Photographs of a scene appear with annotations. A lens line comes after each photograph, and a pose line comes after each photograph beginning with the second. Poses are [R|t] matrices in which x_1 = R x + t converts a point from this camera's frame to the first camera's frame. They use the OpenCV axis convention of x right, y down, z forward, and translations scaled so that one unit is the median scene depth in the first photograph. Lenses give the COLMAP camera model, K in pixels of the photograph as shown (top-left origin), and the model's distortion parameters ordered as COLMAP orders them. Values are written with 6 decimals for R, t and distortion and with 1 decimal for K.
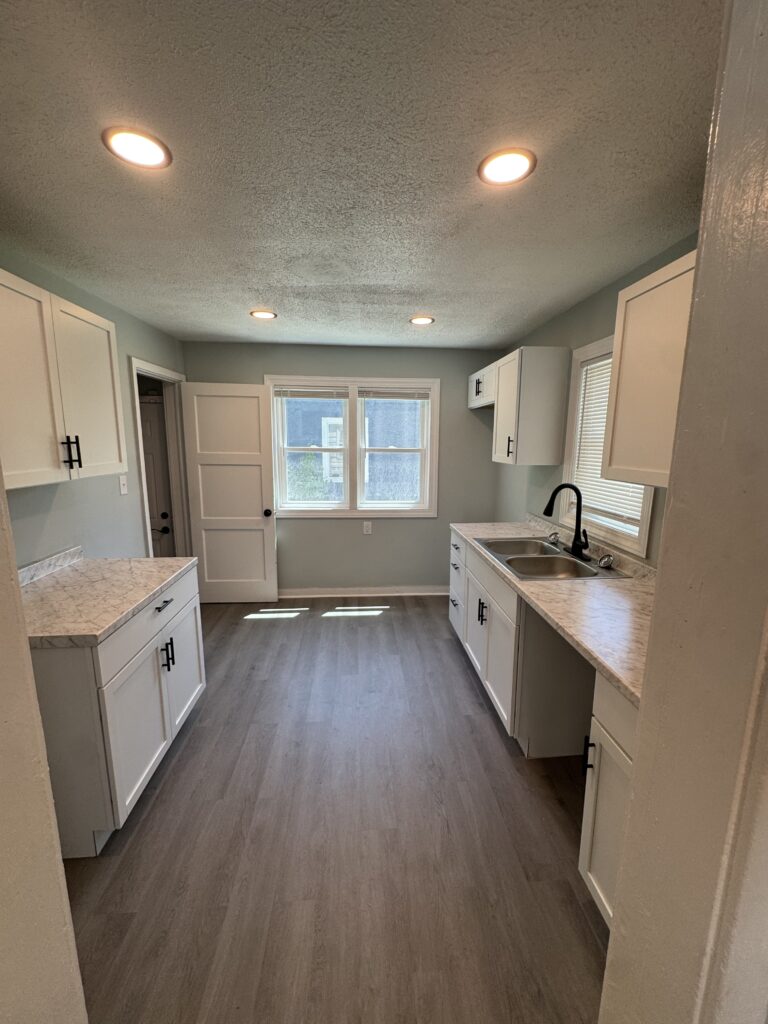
lens RADIAL K [[410.0, 0, 385.7], [0, 410.0, 510.9], [0, 0, 1]] dist [-0.007420, -0.000138]
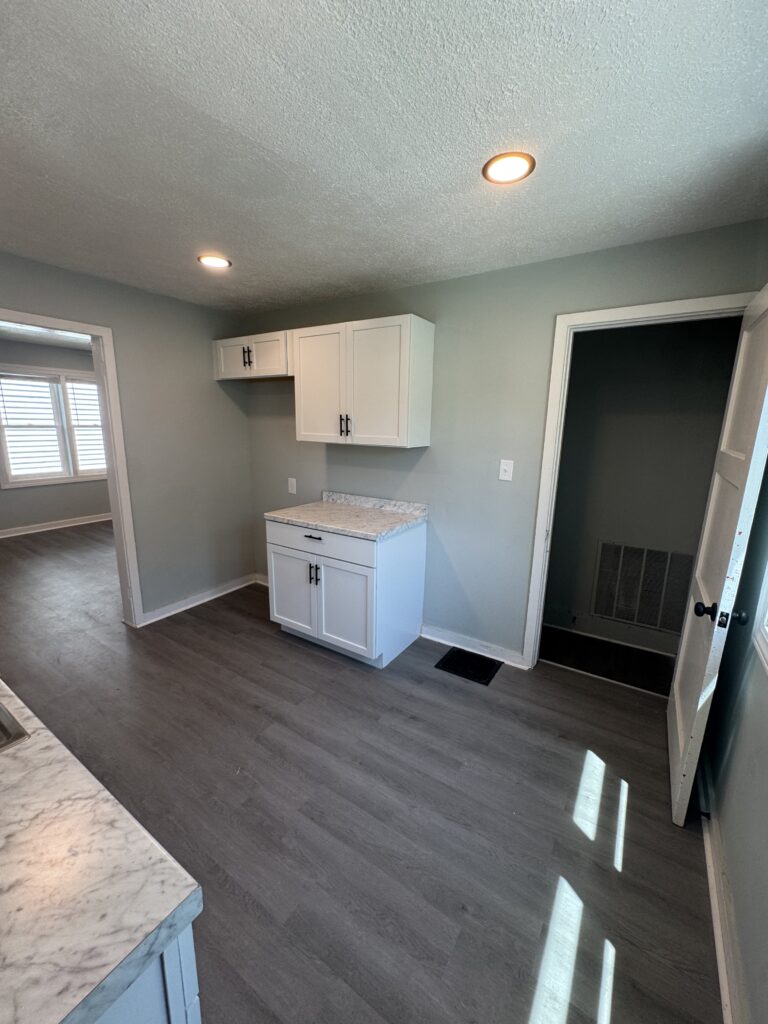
lens RADIAL K [[410.0, 0, 385.7], [0, 410.0, 510.9], [0, 0, 1]] dist [-0.007420, -0.000138]
pose [[-0.605209, 0.144929, -0.782763, 0.222490], [-0.158125, 0.941809, 0.296634, -0.177767], [0.780205, 0.303299, -0.547074, 1.130316]]
